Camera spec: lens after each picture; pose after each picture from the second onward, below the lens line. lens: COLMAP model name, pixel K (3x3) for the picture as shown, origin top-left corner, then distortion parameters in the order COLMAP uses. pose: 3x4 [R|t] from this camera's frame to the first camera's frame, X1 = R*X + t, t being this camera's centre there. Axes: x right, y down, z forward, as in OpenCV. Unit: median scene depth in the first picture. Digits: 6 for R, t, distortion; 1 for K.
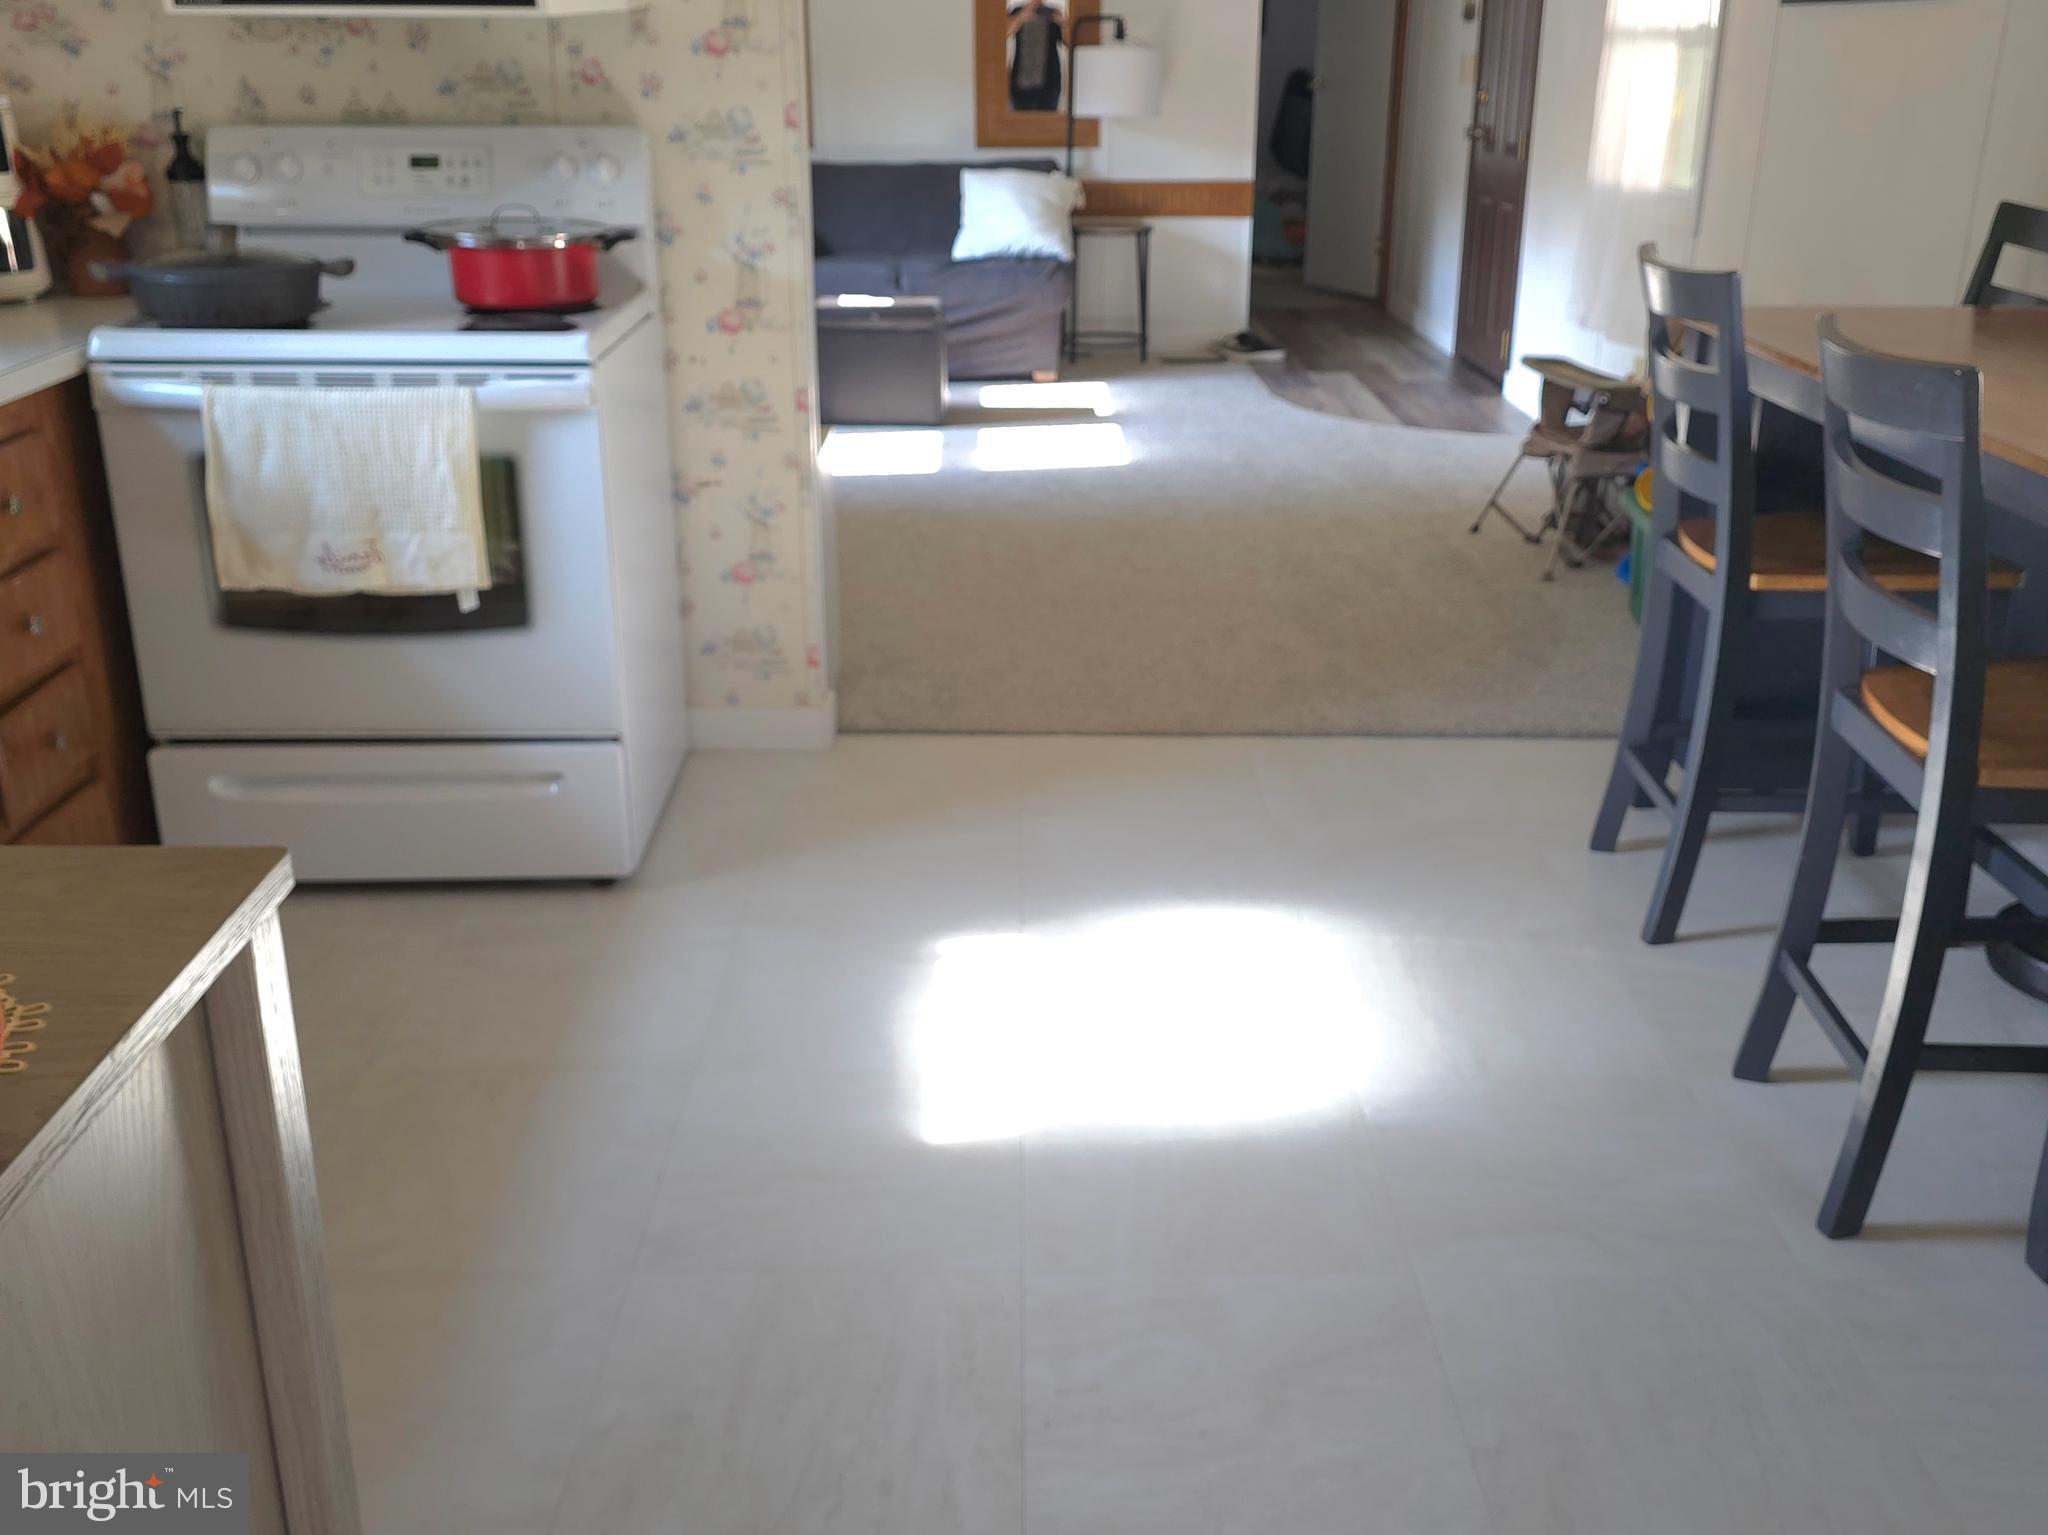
lens RADIAL K [[1856.9, 0, 1042.1], [0, 1856.9, 779.5], [0, 0, 1]] dist [0.066324, -0.032492]
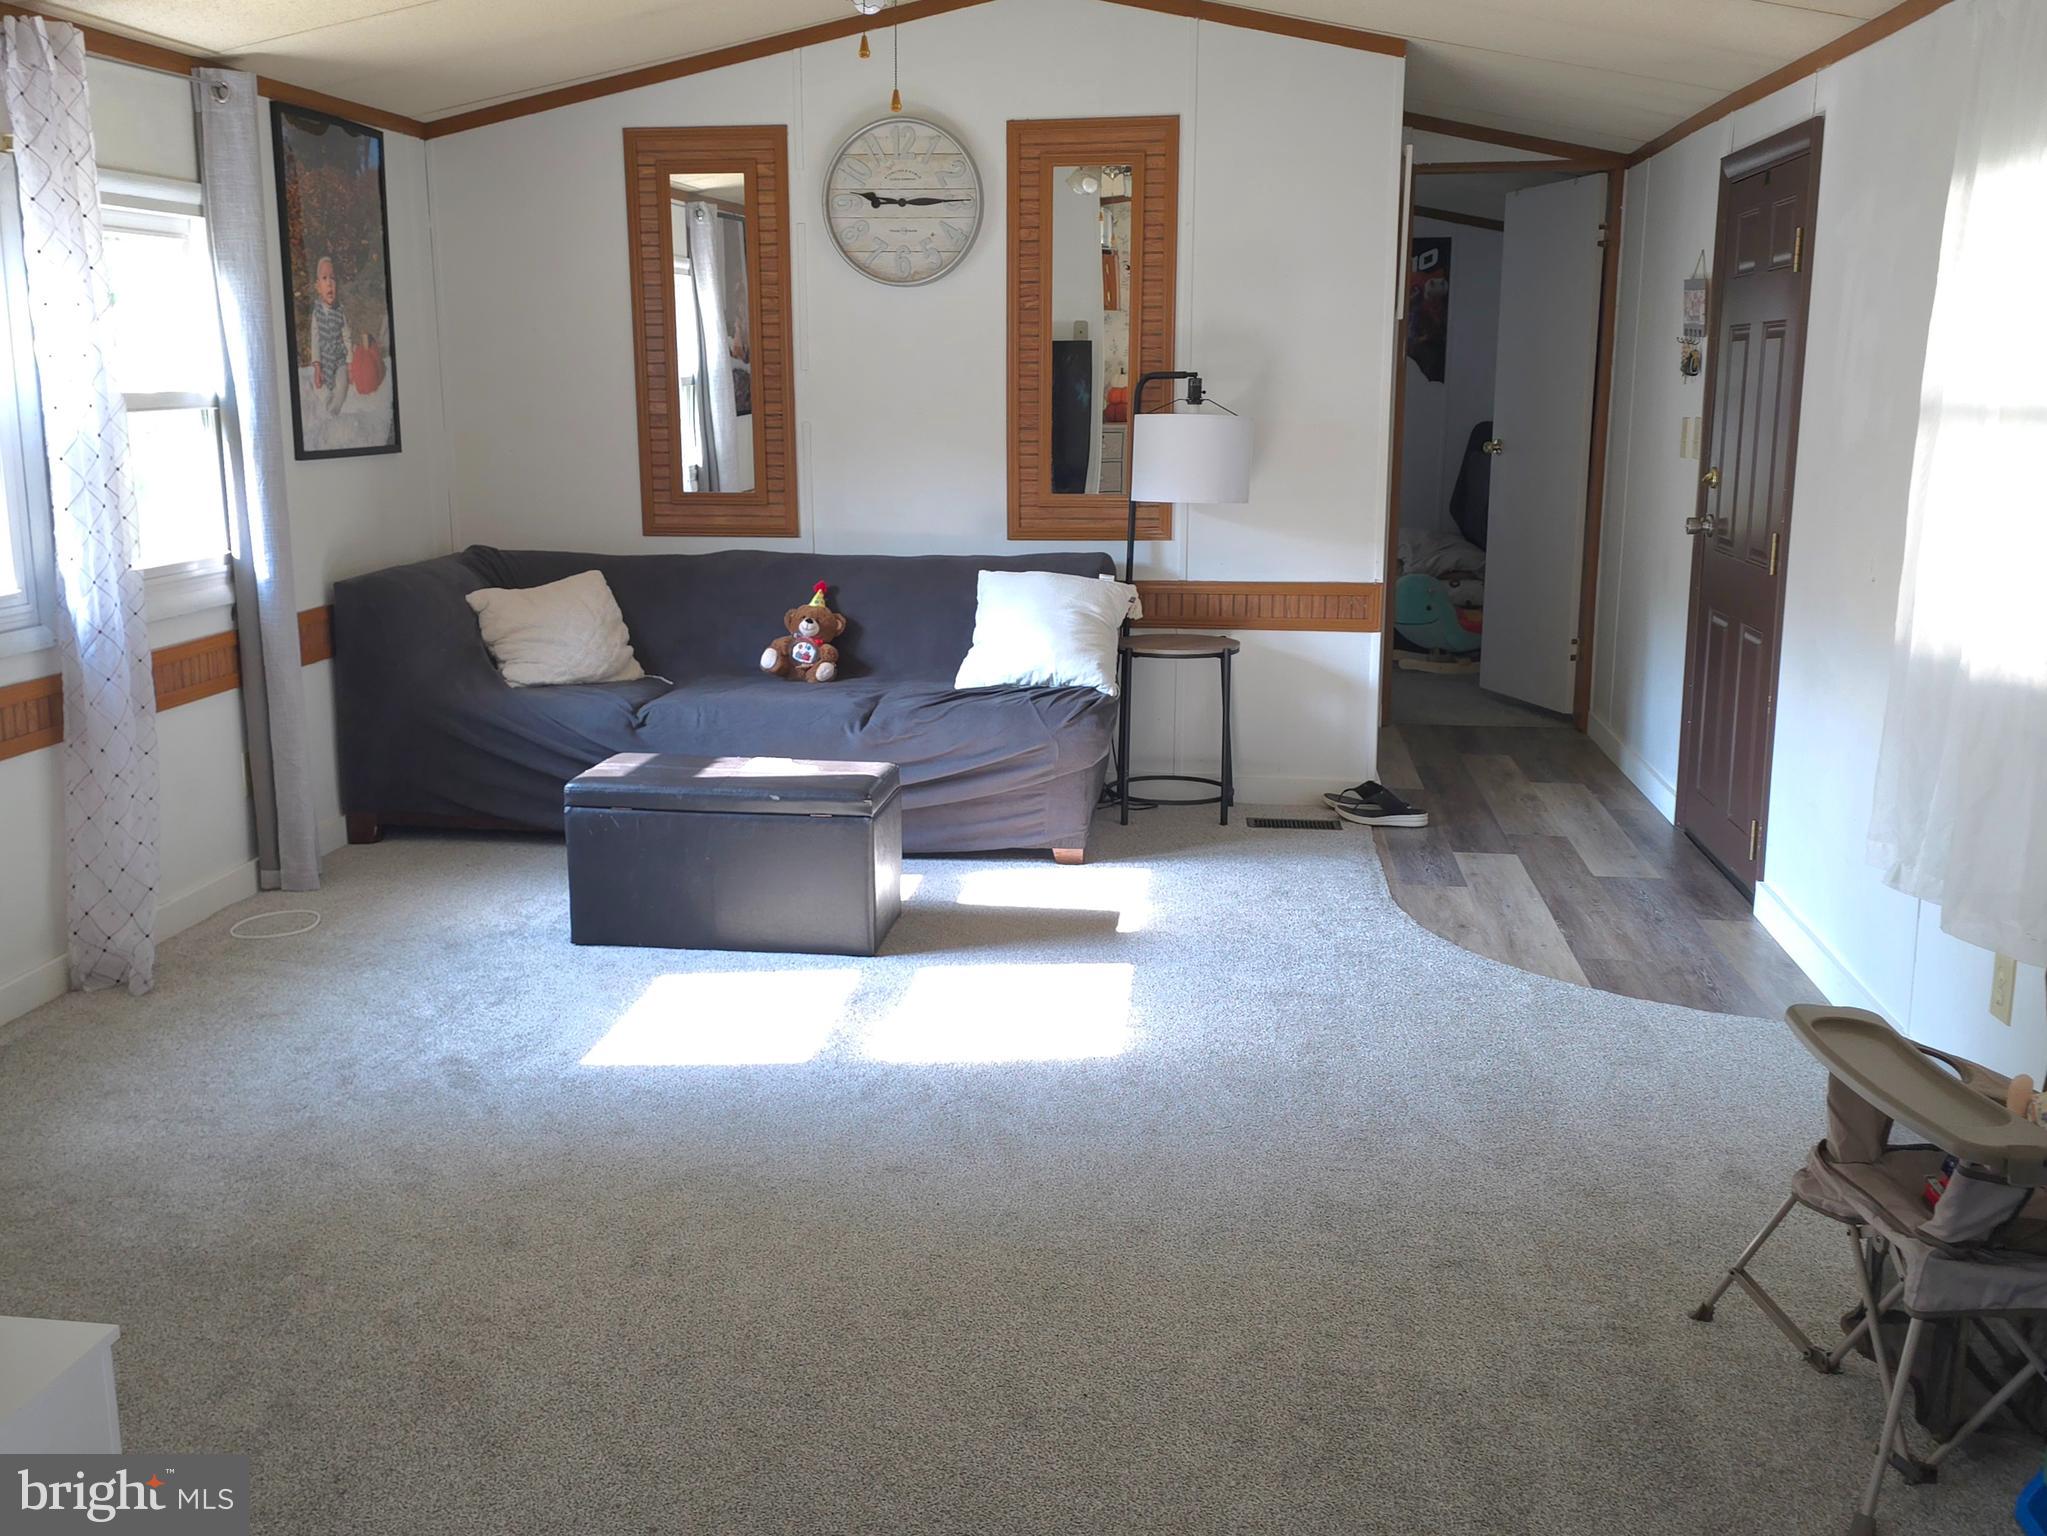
lens RADIAL K [[1855.9, 0, 1002.0], [0, 1855.9, 761.9], [0, 0, 1]] dist [0.066324, -0.032492]
pose [[0.989422, 0.024957, -0.142905, 0.074024], [-0.048678, 0.985094, -0.164987, -0.129304], [0.136657, 0.170199, 0.975888, 0.293904]]
